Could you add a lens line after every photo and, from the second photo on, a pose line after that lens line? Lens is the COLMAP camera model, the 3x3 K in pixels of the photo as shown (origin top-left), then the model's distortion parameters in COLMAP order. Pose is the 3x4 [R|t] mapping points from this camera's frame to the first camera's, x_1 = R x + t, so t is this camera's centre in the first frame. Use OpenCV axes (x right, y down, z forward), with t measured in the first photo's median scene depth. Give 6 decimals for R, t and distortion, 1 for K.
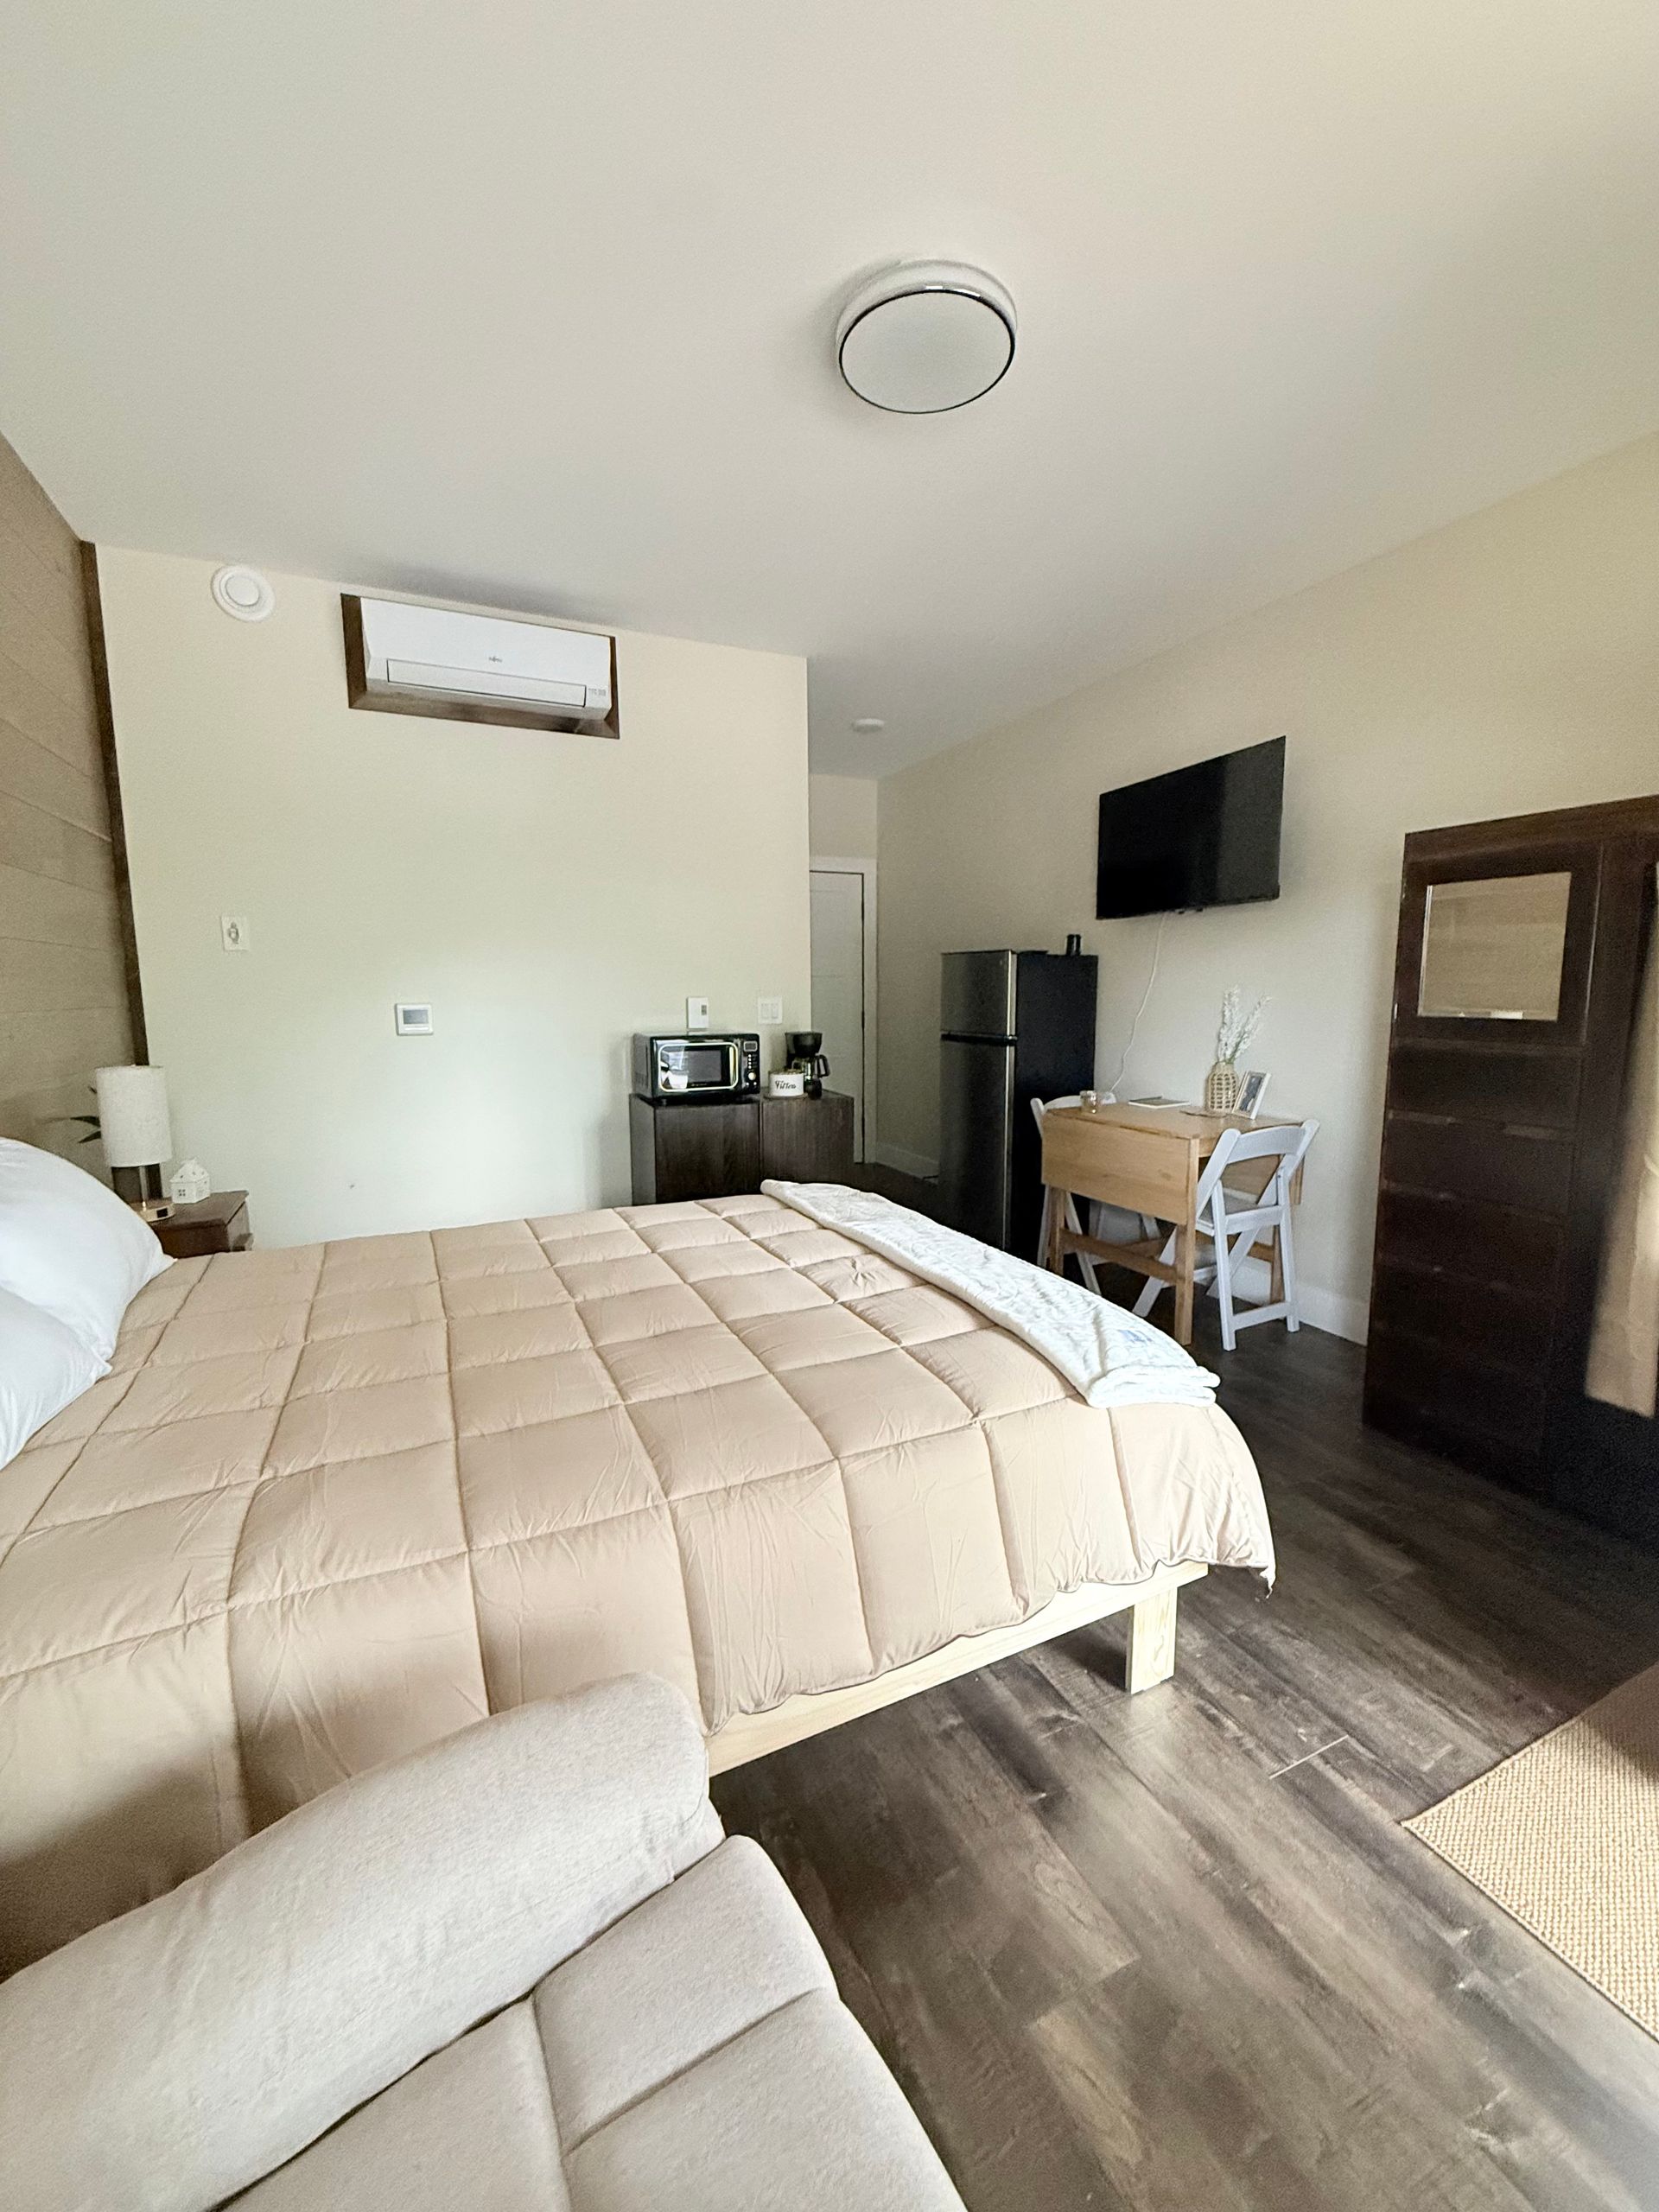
lens RADIAL K [[890.3, 0, 828.8], [0, 890.3, 1098.9], [0, 0, 1]] dist [0.001881, 0.000161]
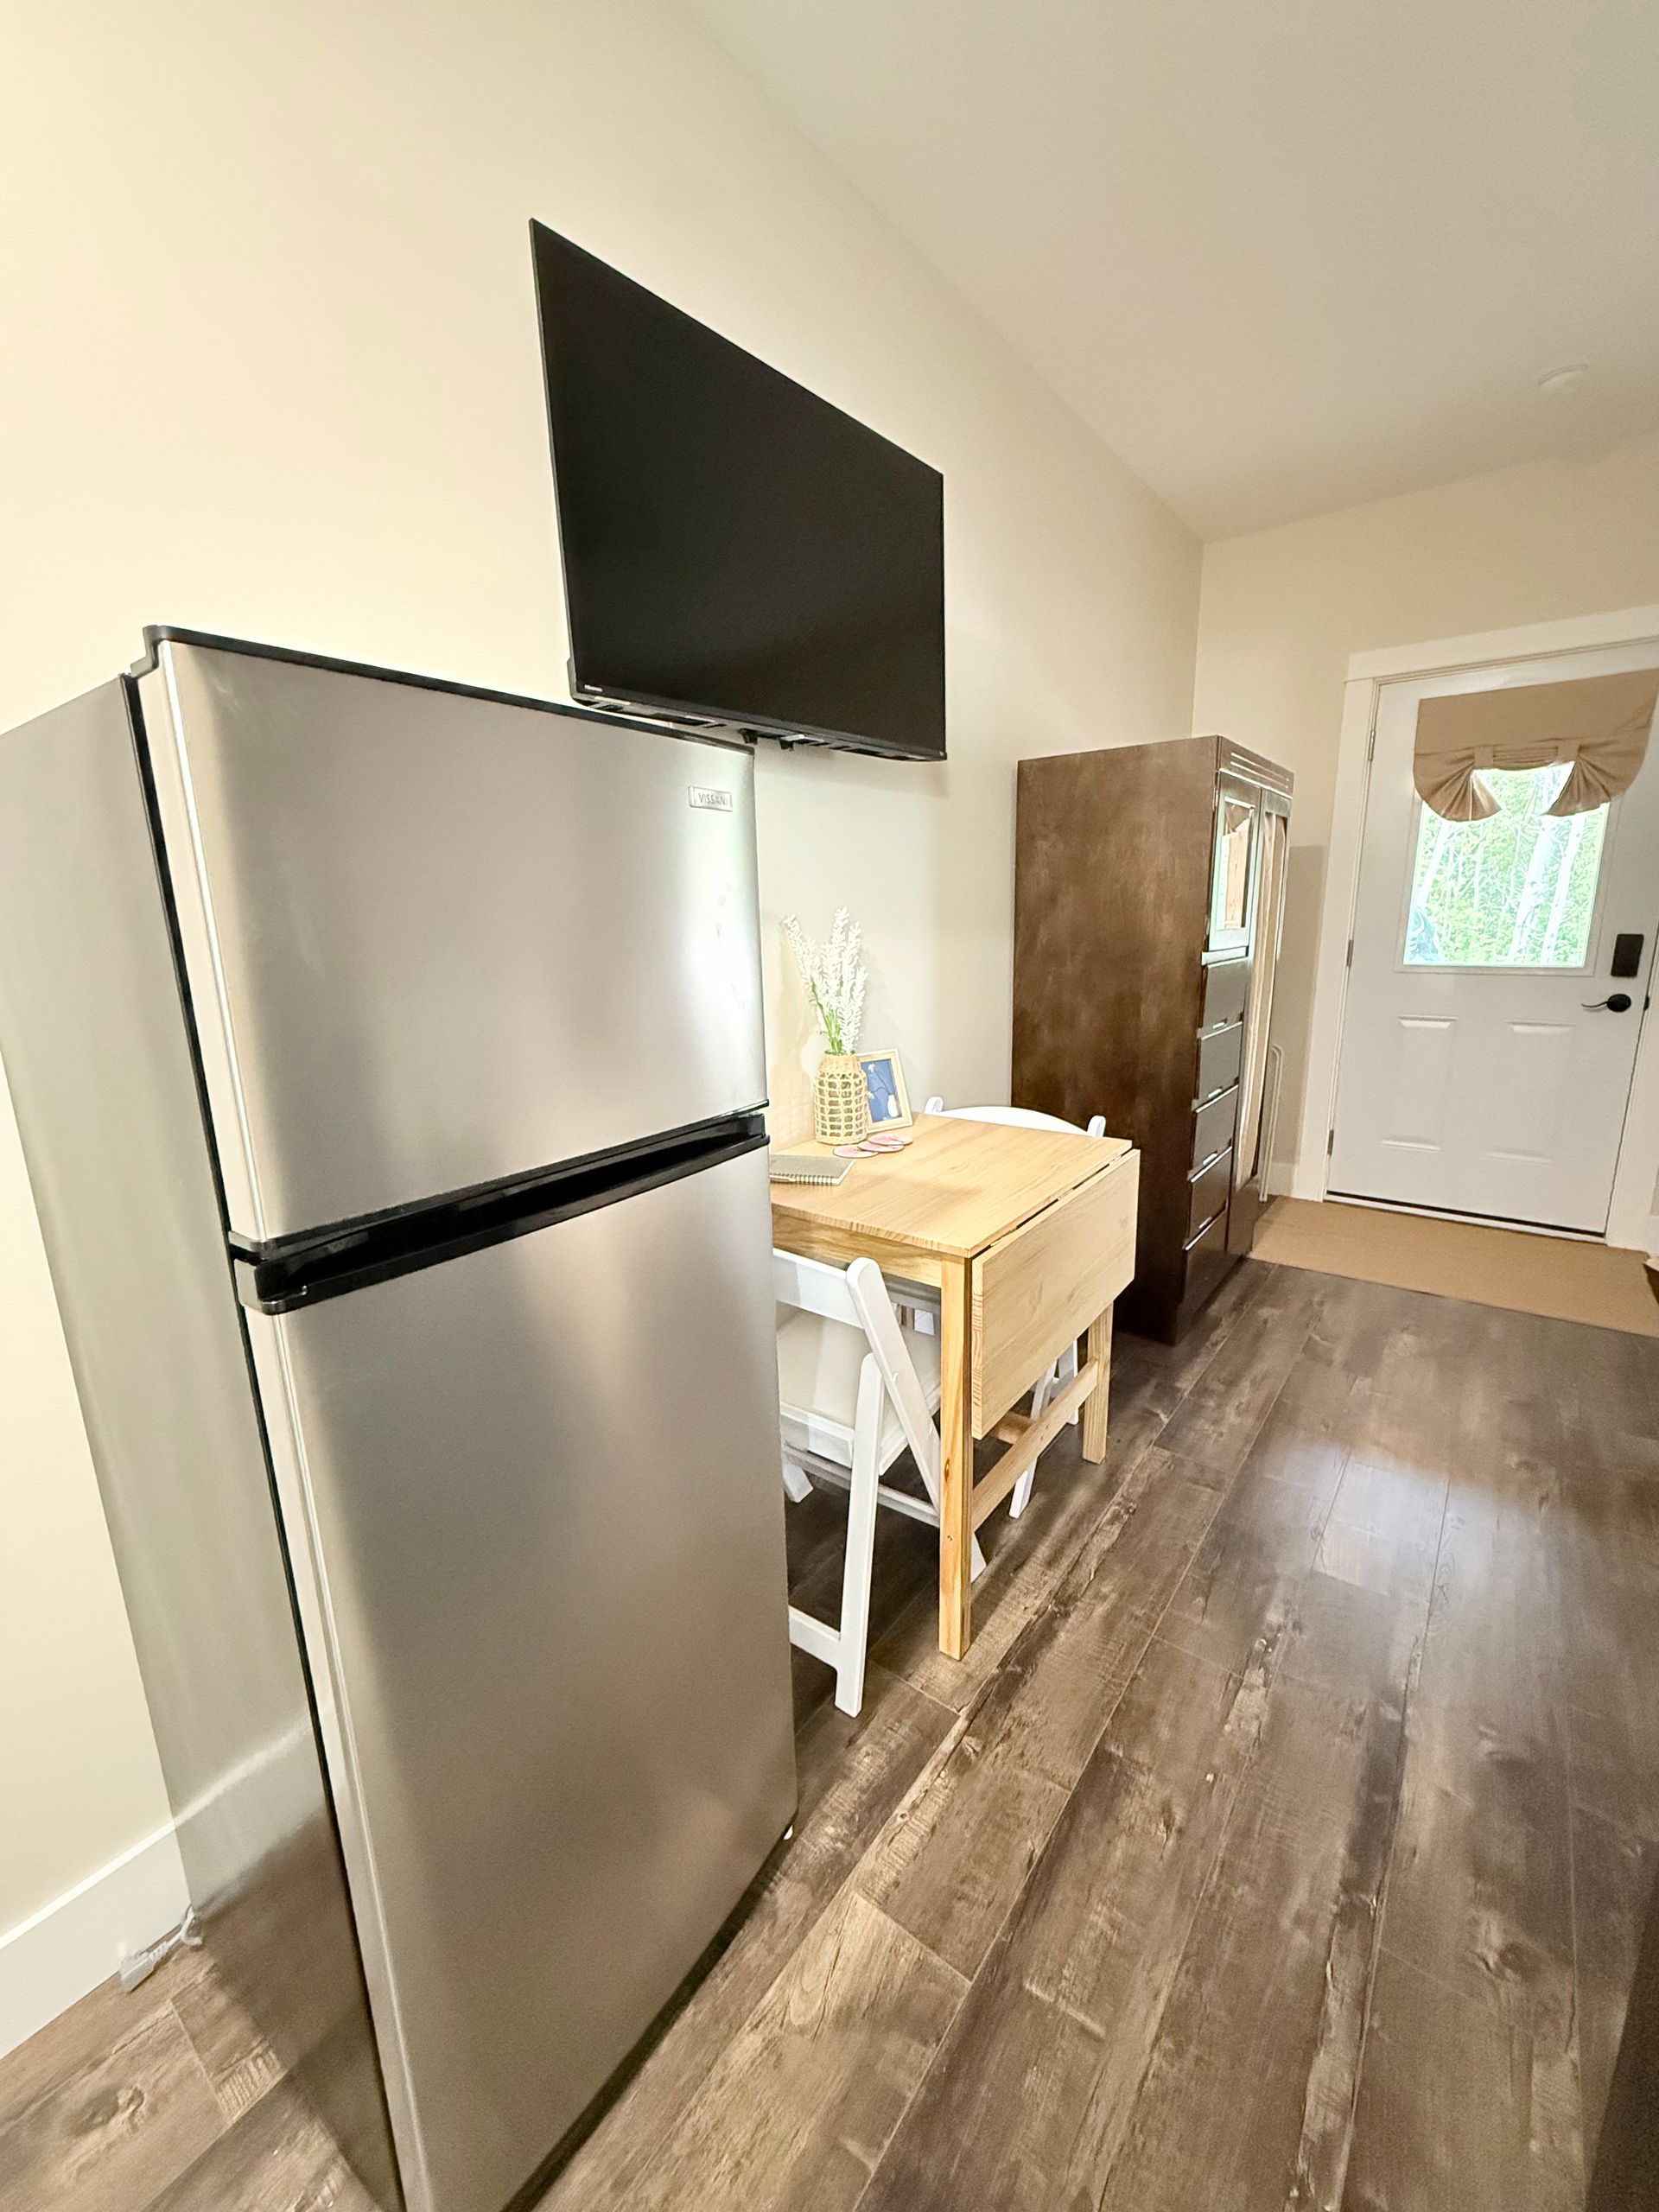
lens RADIAL K [[907.0, 0, 829.5], [0, 907.0, 1106.0], [0, 0, 1]] dist [0.007602, -0.000232]
pose [[-0.463397, -0.174701, 0.868760, -0.062240], [0.130667, 0.956187, 0.261980, -0.222162], [-0.876464, 0.234918, -0.420266, 1.797333]]
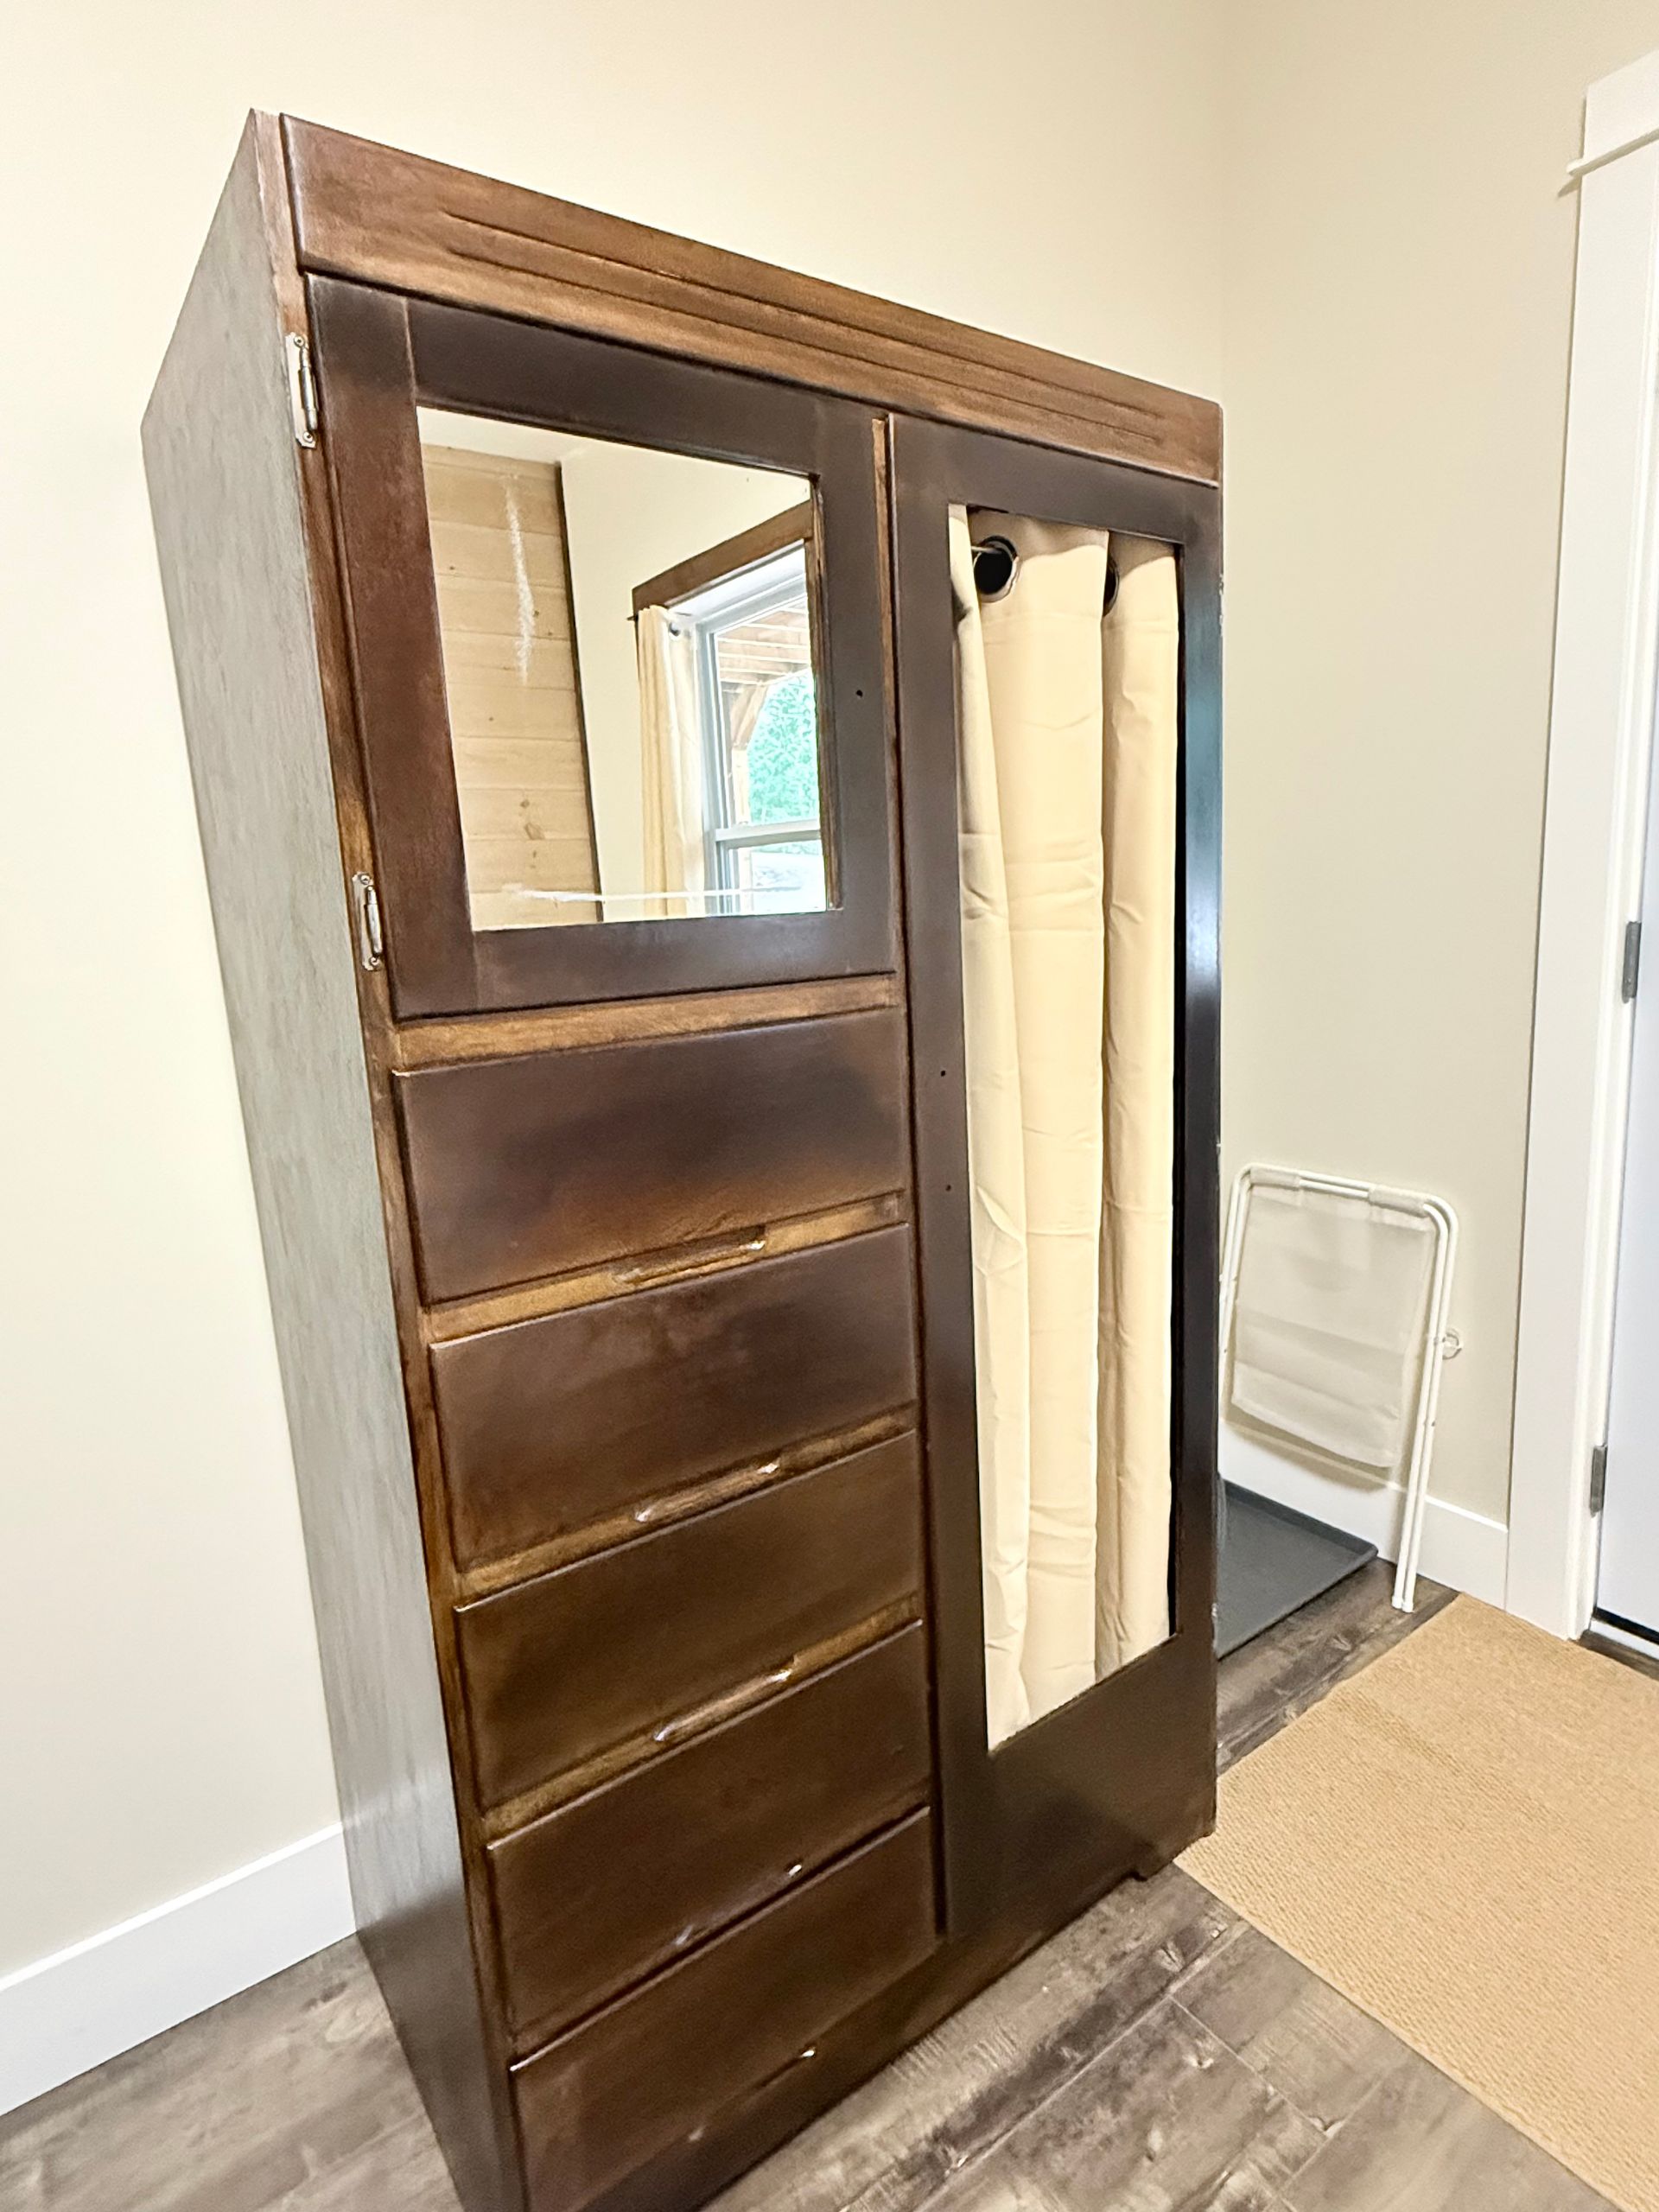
lens RADIAL K [[1186.2, 0, 829.5], [0, 1186.2, 1106.0], [0, 0, 1]] dist [0.001137, 0.000549]
pose [[-0.176906, -0.156145, 0.971763, 0.285137], [0.170088, 0.967630, 0.186444, -0.086610], [-0.969420, 0.198268, -0.144621, 0.920114]]
